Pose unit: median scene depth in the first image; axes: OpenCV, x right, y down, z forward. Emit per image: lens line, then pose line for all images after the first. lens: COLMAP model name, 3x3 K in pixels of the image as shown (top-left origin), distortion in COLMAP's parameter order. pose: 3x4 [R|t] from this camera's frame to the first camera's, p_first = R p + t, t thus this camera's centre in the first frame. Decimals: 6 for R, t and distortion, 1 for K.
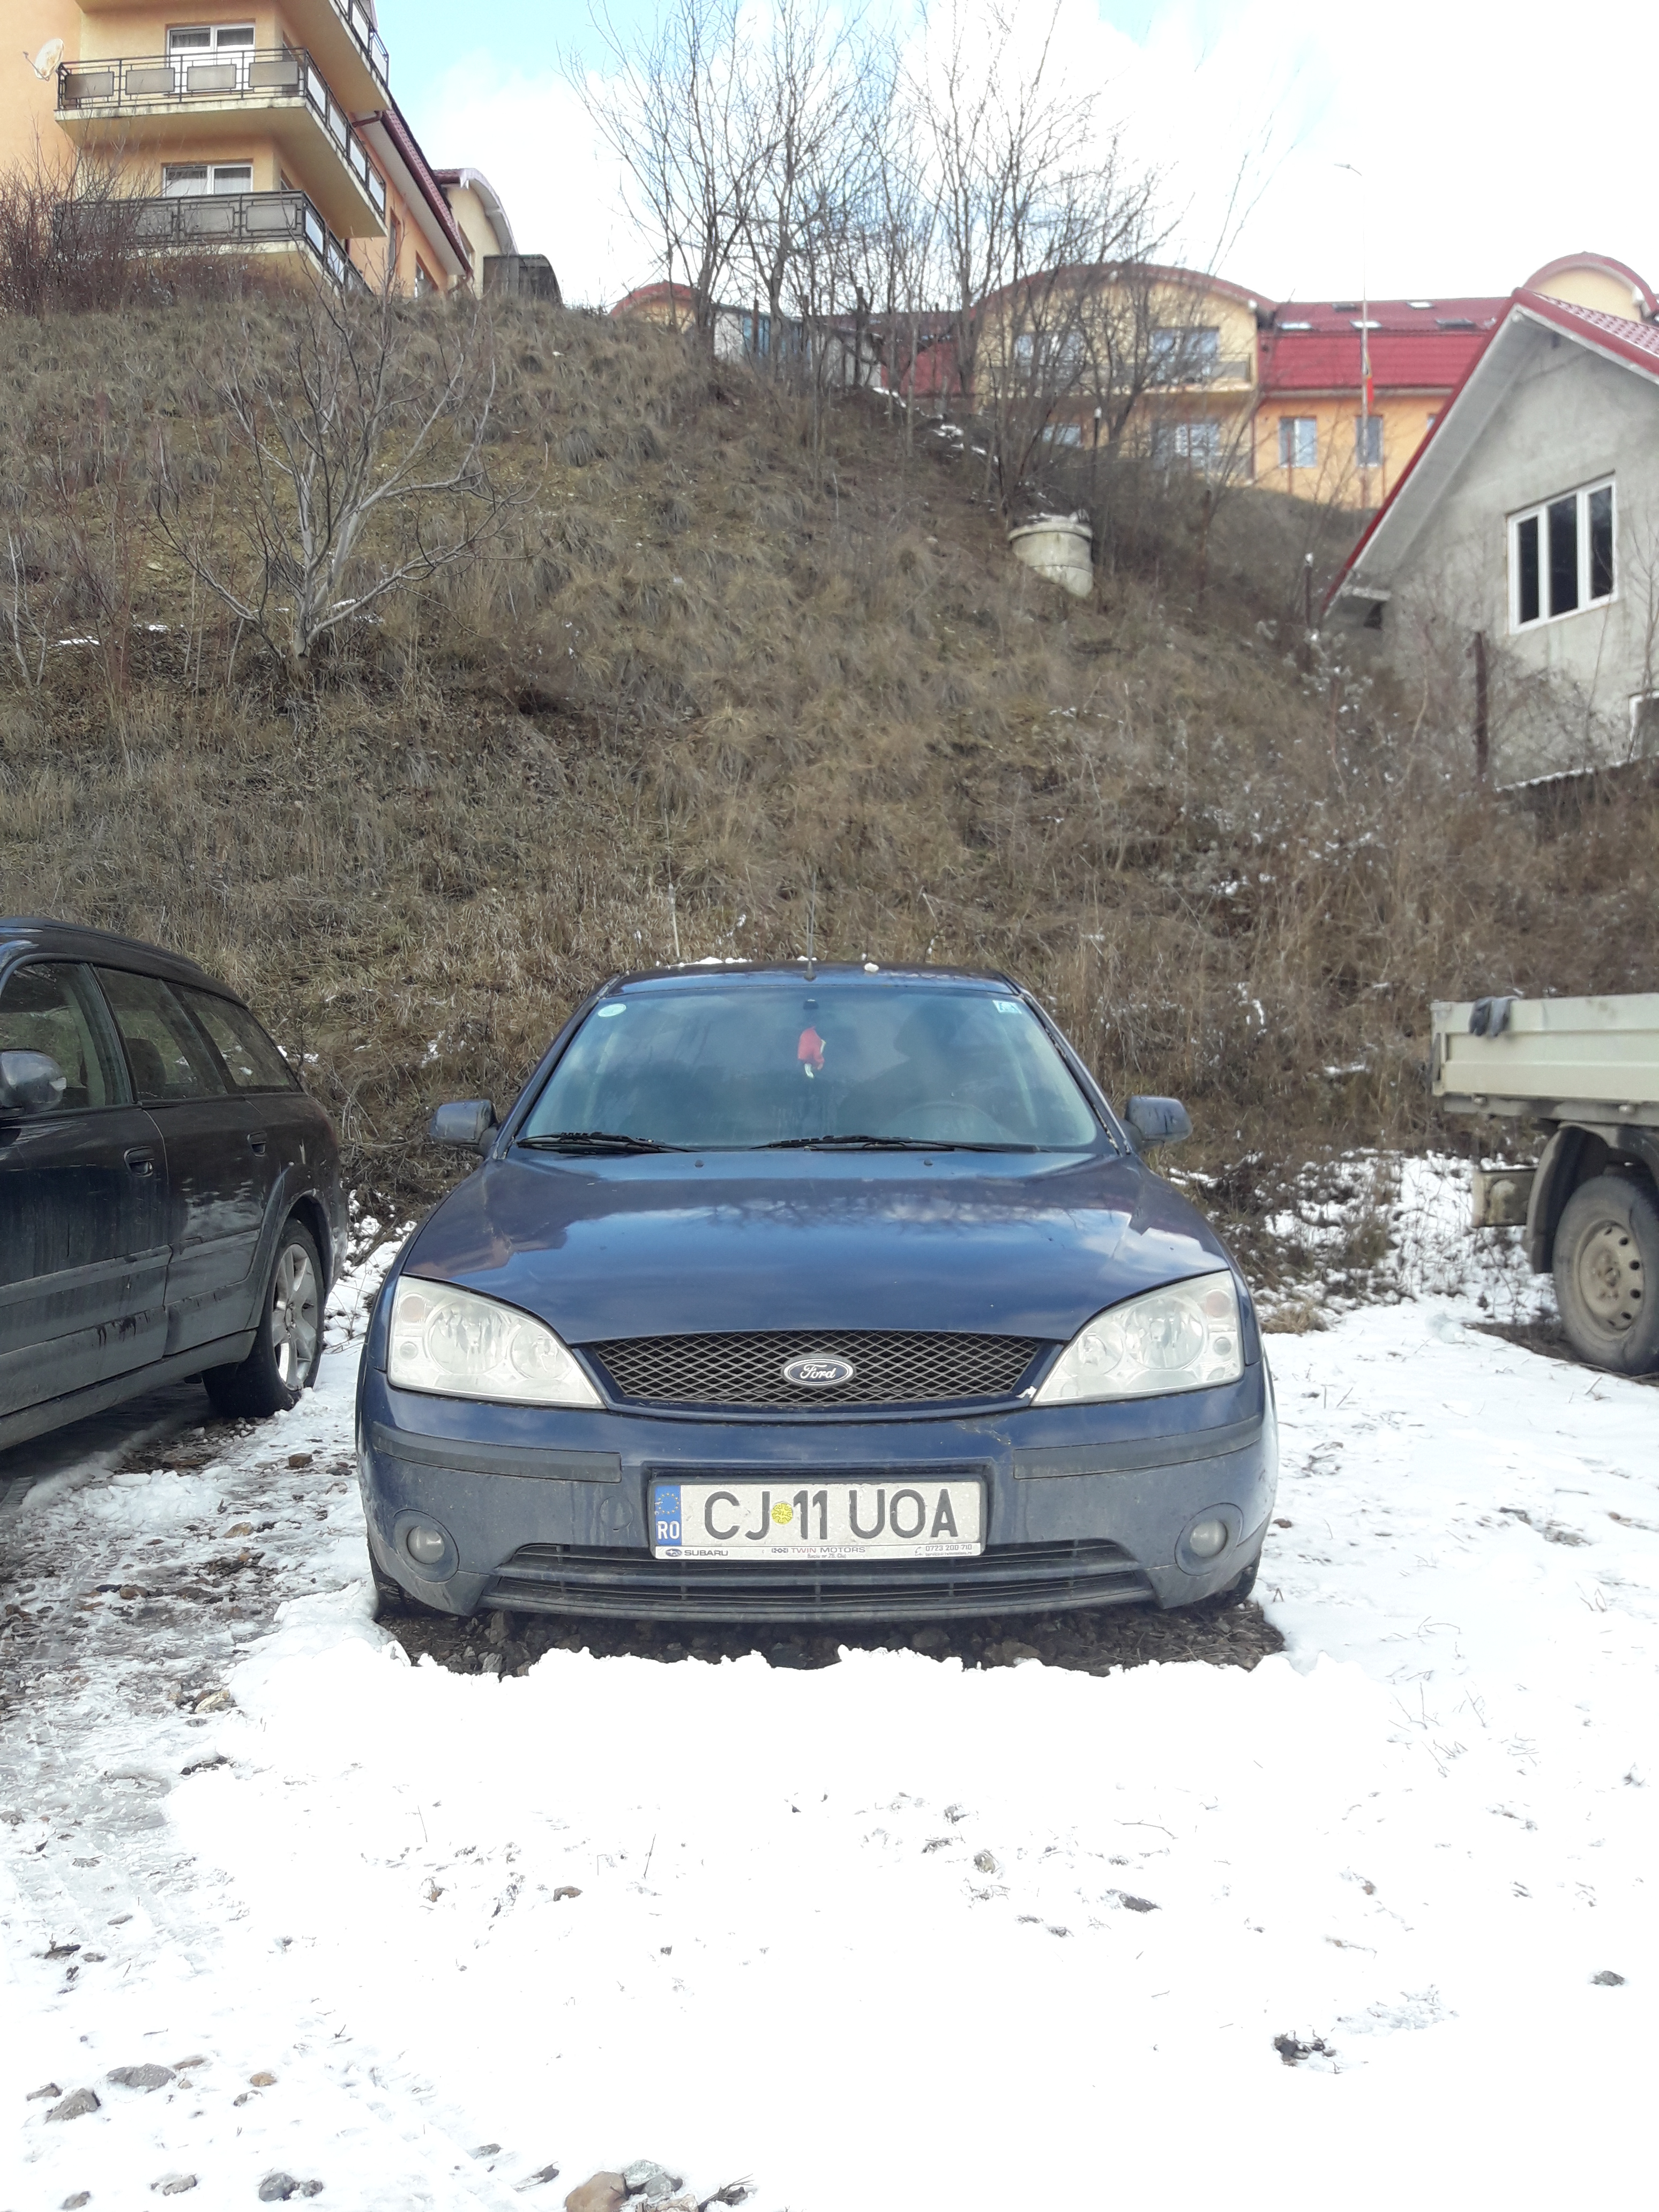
lens RADIAL K [[1804.6, 0, 797.1], [0, 1804.6, 1108.0], [0, 0, 1]] dist [-0.024916, -0.042269]
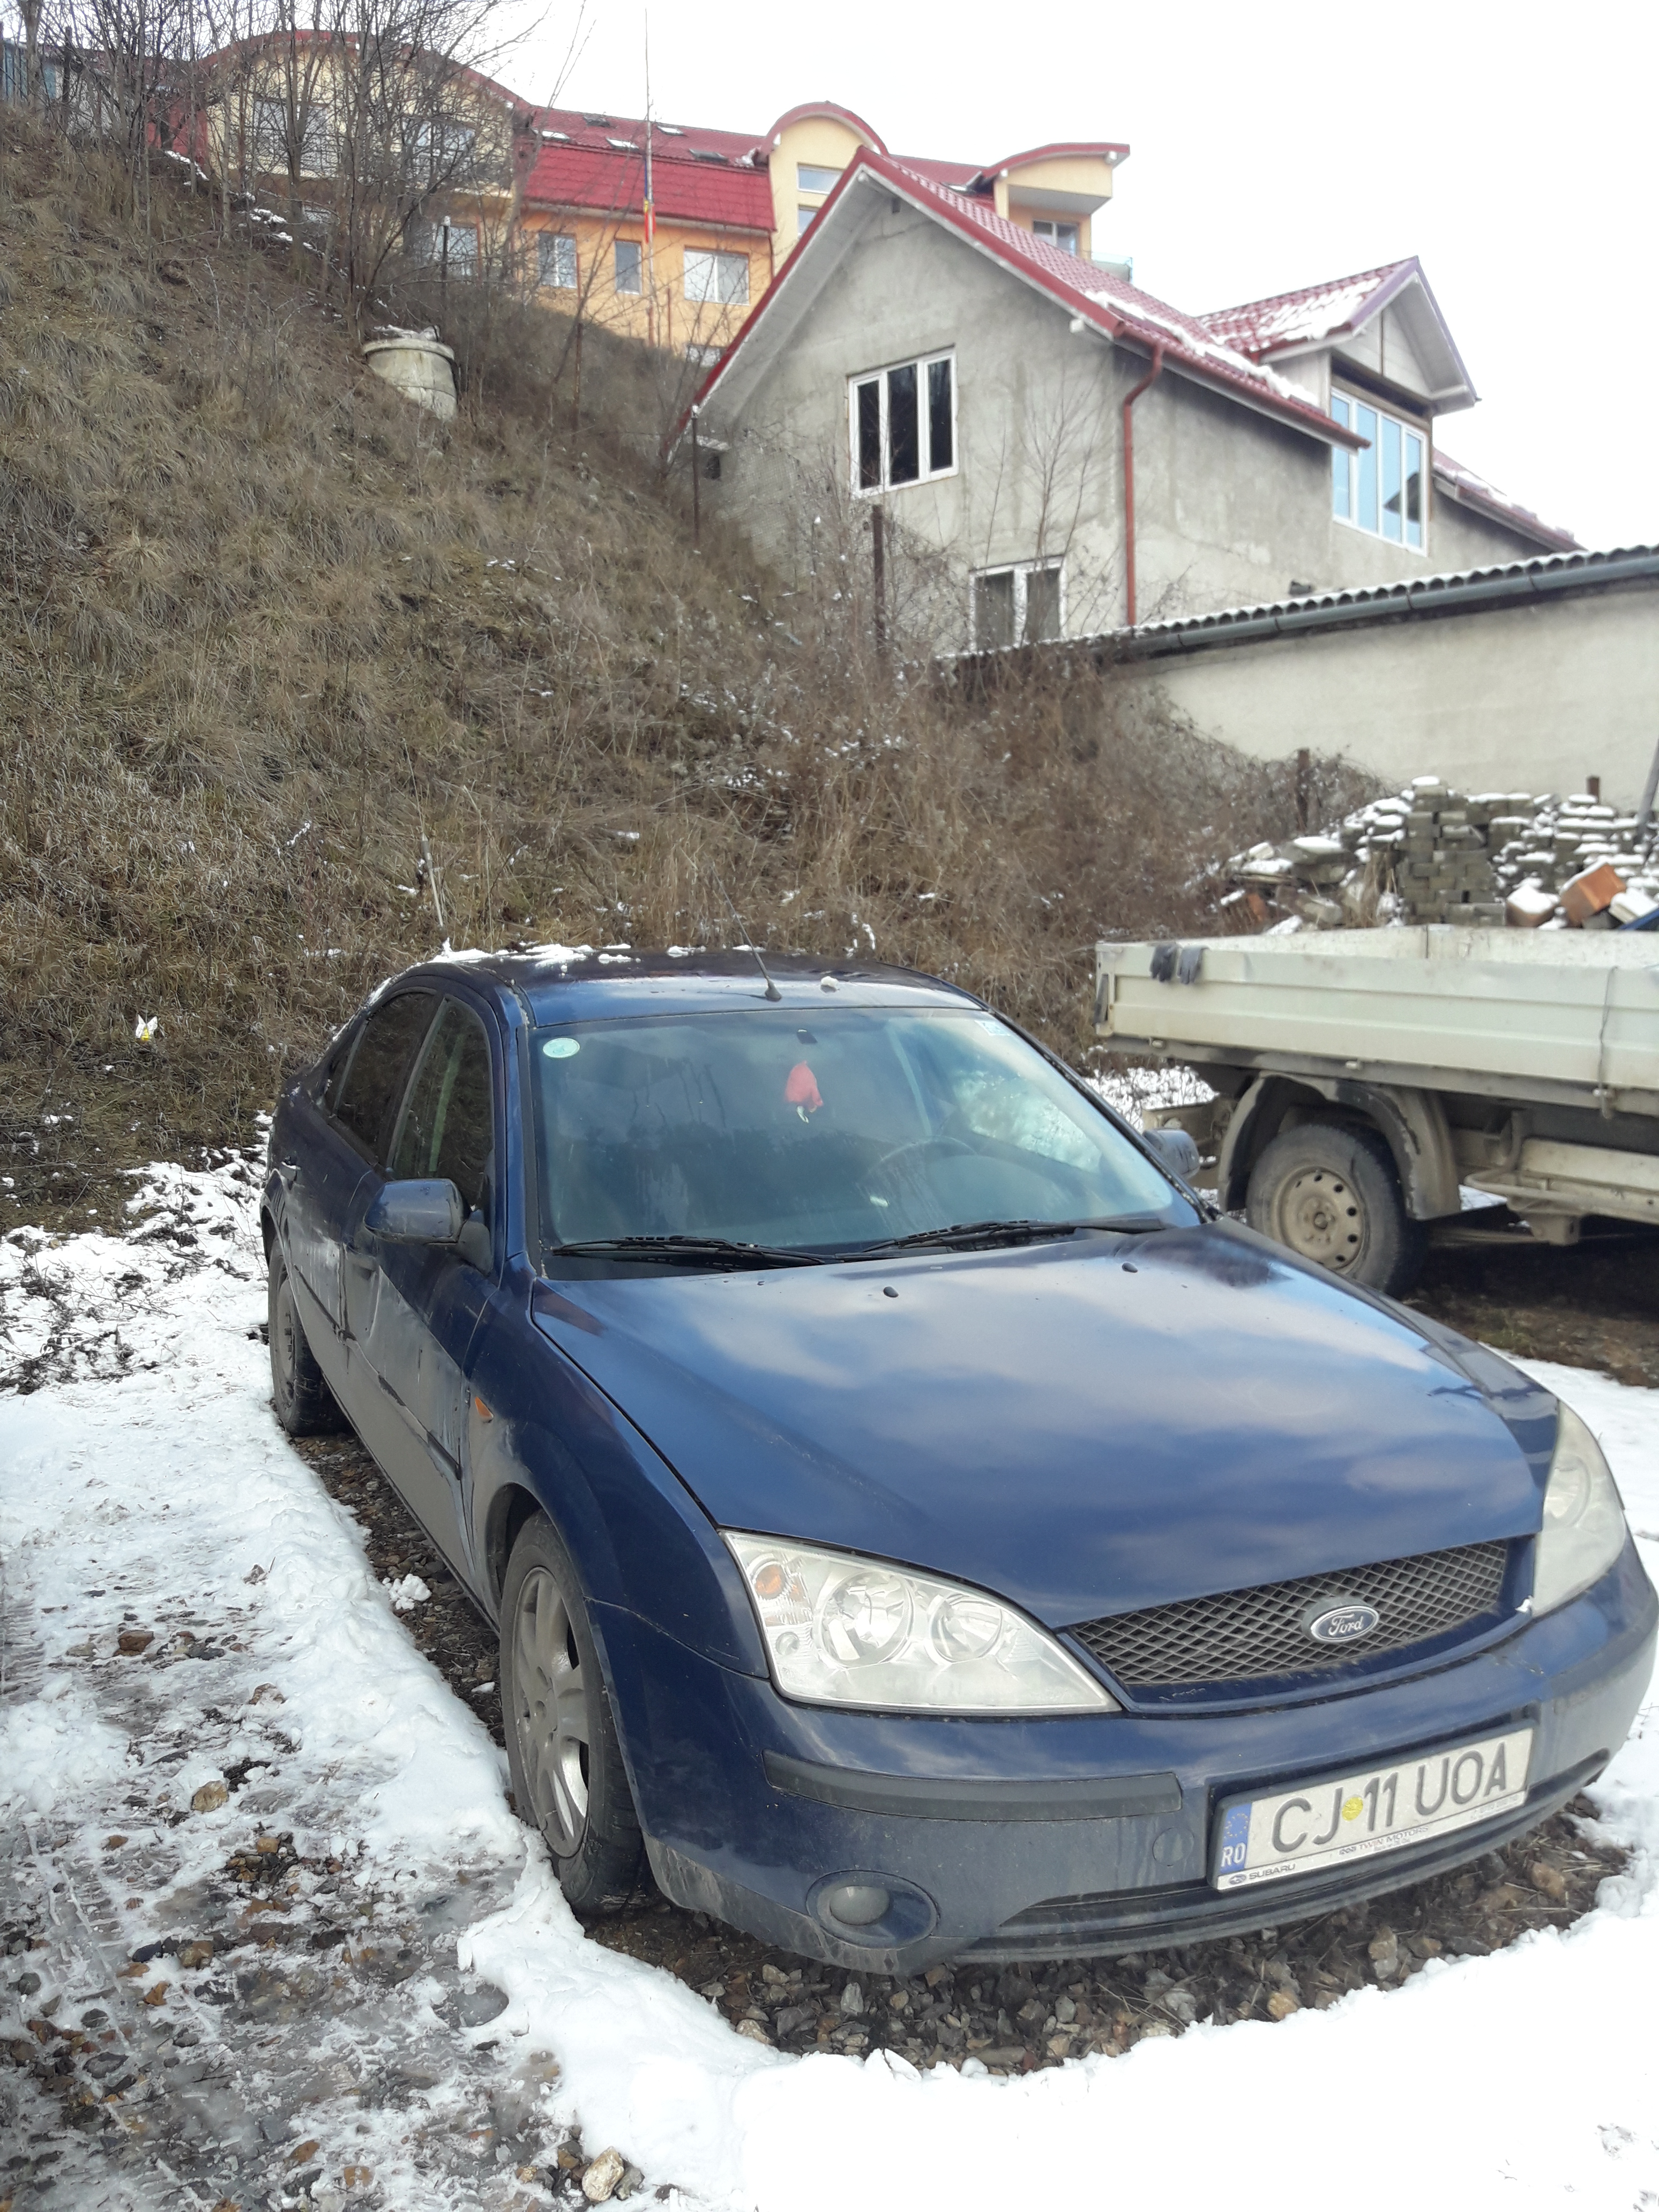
lens RADIAL K [[1804.6, 0, 797.1], [0, 1804.6, 1108.0], [0, 0, 1]] dist [-0.024916, -0.042269]
pose [[0.915759, -0.048587, 0.398780, -0.124799], [0.008992, 0.994890, 0.100567, -0.040985], [-0.401628, -0.088509, 0.911516, 0.084345]]
